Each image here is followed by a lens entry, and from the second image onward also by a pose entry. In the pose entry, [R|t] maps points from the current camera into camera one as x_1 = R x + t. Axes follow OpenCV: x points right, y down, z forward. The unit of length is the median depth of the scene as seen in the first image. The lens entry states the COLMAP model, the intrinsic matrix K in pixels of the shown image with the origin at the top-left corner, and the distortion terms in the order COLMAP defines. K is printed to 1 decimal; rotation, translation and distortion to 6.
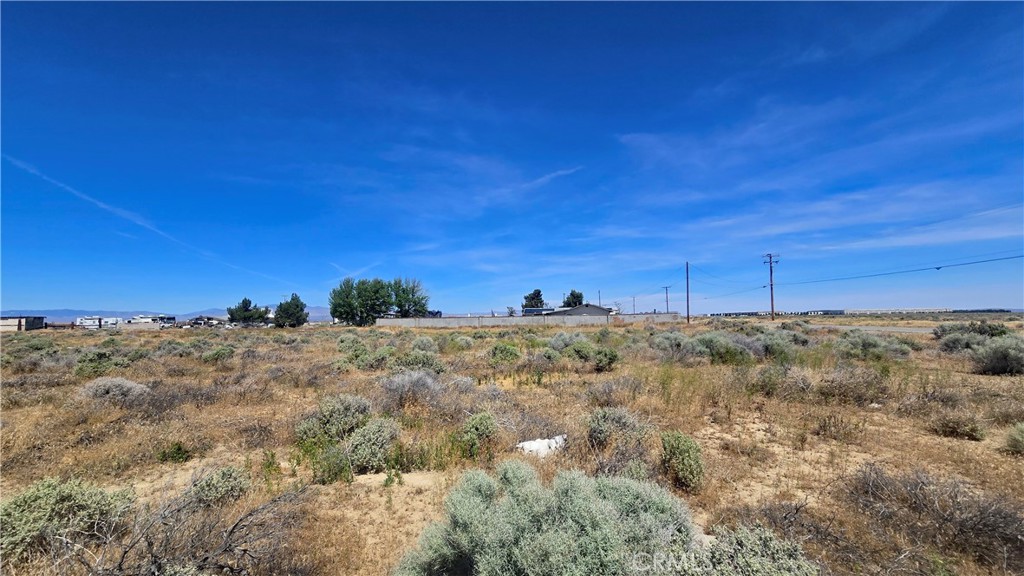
lens RADIAL K [[416.2, 0, 509.2], [0, 416.2, 286.9], [0, 0, 1]] dist [-0.006903, 0.002888]
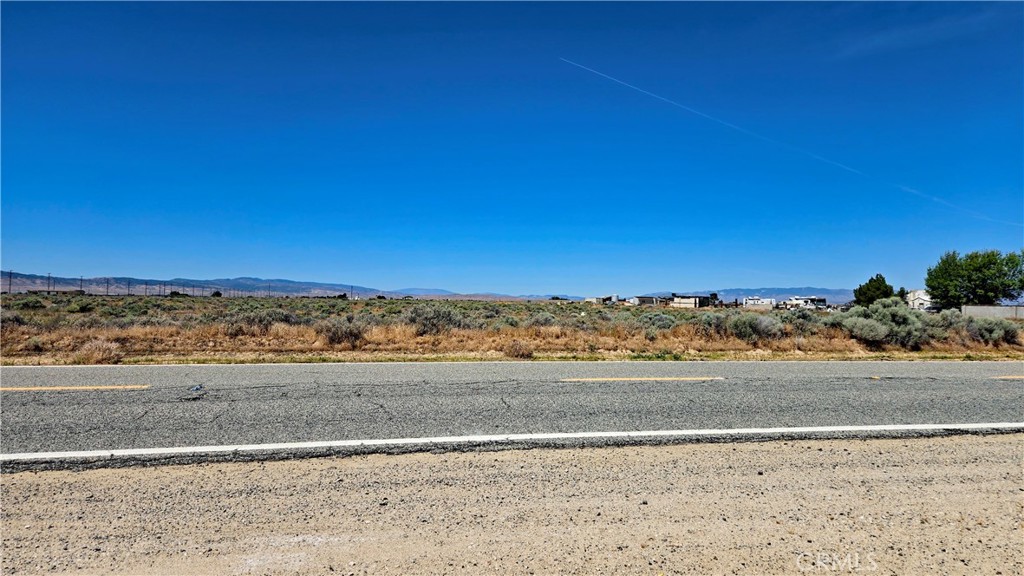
lens RADIAL K [[686.3, 0, 518.1], [0, 686.3, 290.4], [0, 0, 1]] dist [0.075220, -0.056577]
pose [[0.344918, 0.005440, -0.938617, 0.748934], [0.049844, 0.998466, 0.024103, -0.028978], [0.937308, -0.055098, 0.344118, -0.268270]]
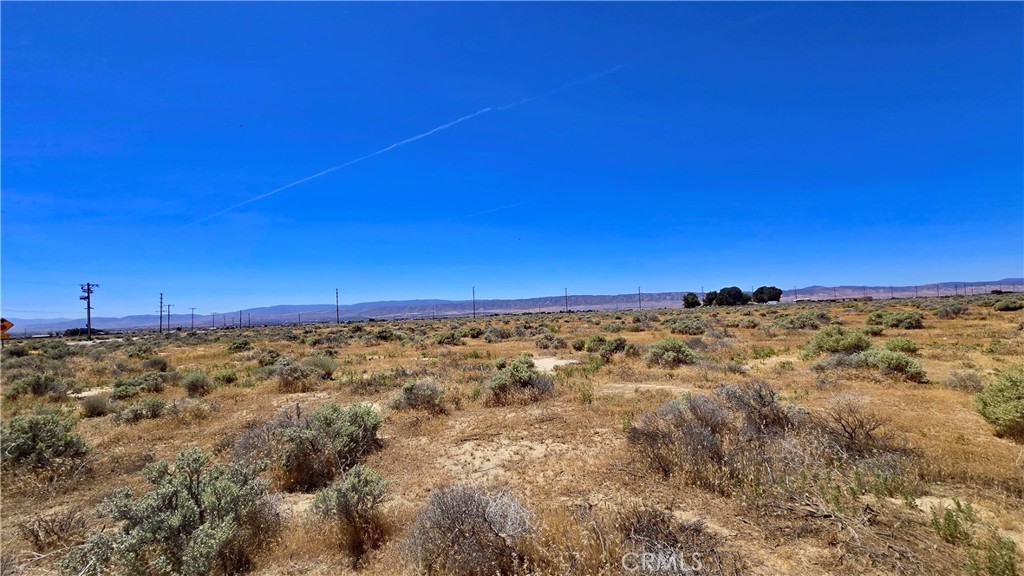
lens RADIAL K [[416.2, 0, 508.9], [0, 416.2, 291.7], [0, 0, 1]] dist [-0.006903, 0.002888]
pose [[-0.834113, 0.020535, -0.551211, -0.000314], [0.097948, 0.988940, -0.111377, -0.001299], [0.542827, -0.146891, -0.826899, -0.018883]]
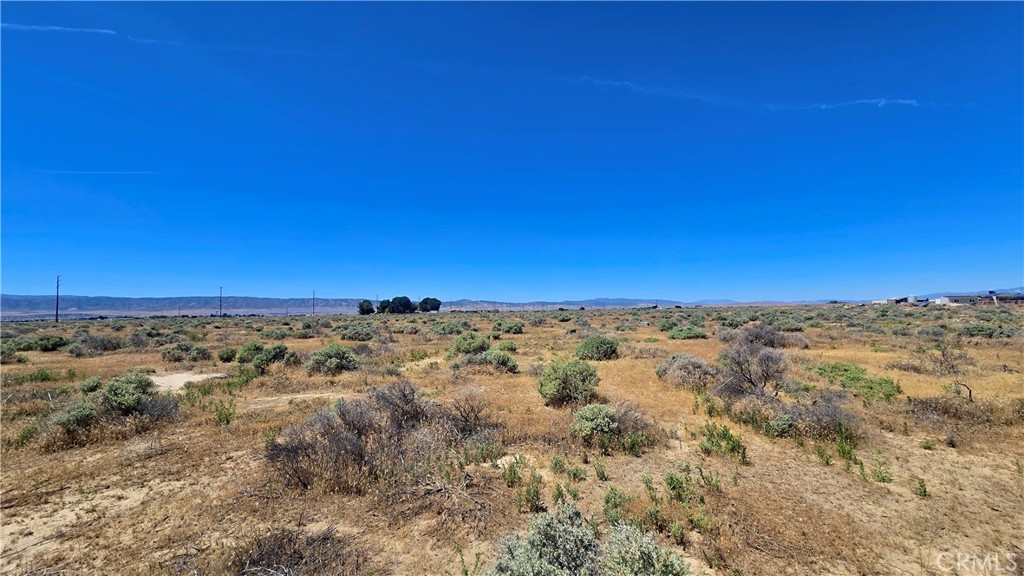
lens RADIAL K [[416.2, 0, 509.8], [0, 416.2, 289.7], [0, 0, 1]] dist [-0.006903, 0.002888]
pose [[-0.240621, -0.030837, -0.970129, -0.003140], [0.096304, 0.993805, -0.055476, -0.000780], [0.965830, -0.106776, -0.236160, -0.015217]]
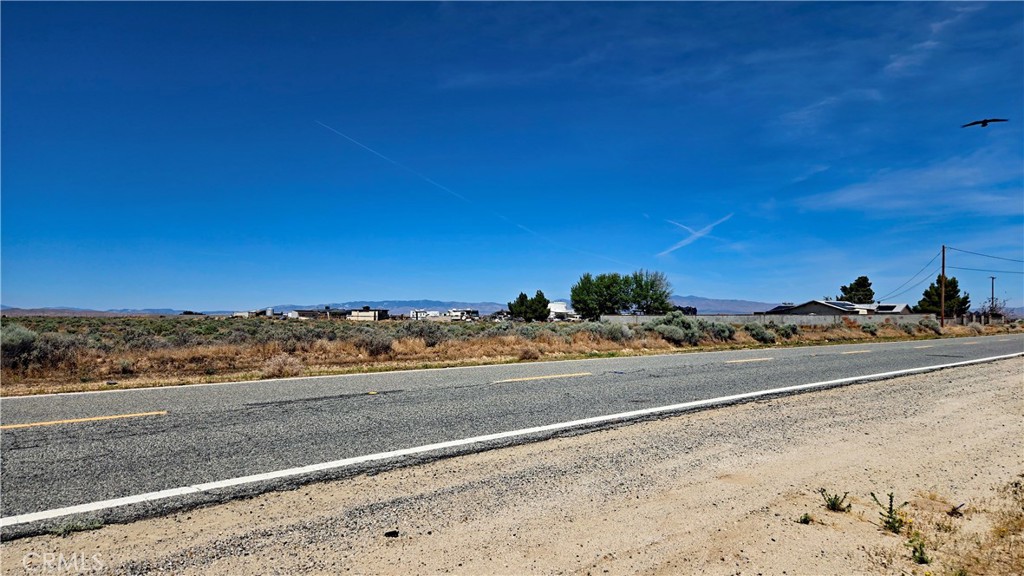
lens RADIAL K [[686.3, 0, 512.0], [0, 686.3, 289.8], [0, 0, 1]] dist [0.075220, -0.056577]
pose [[0.772070, -0.008941, -0.635474, 0.702660], [0.034295, 0.999030, 0.027610, -0.047117], [0.634611, -0.043110, 0.771628, -0.523635]]
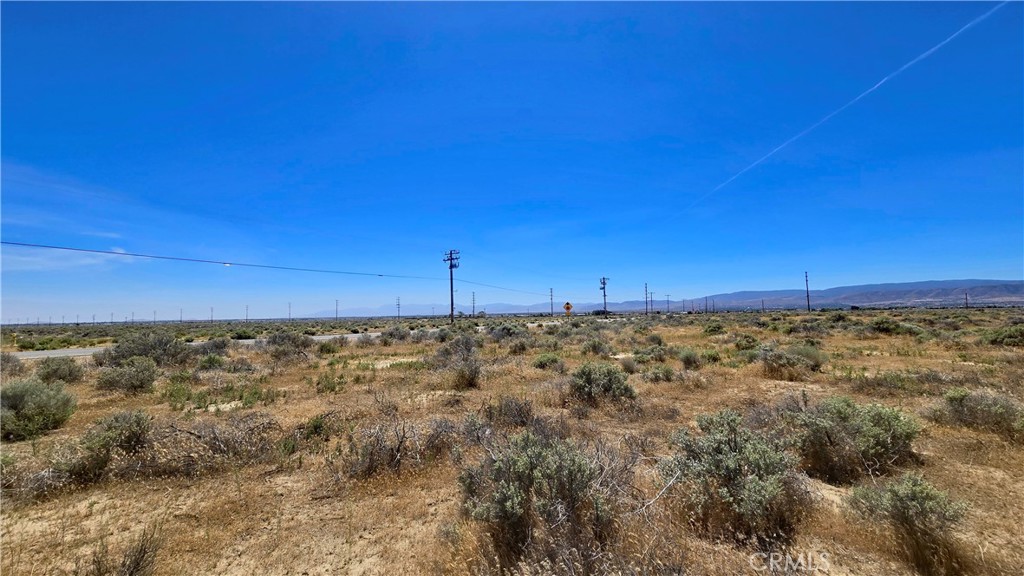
lens RADIAL K [[416.2, 0, 508.9], [0, 416.2, 294.2], [0, 0, 1]] dist [-0.006903, 0.002888]
pose [[-0.908099, 0.053623, 0.415309, 0.010082], [0.000444, 0.991890, -0.127098, -0.000749], [-0.418756, -0.115234, -0.900758, -0.012935]]
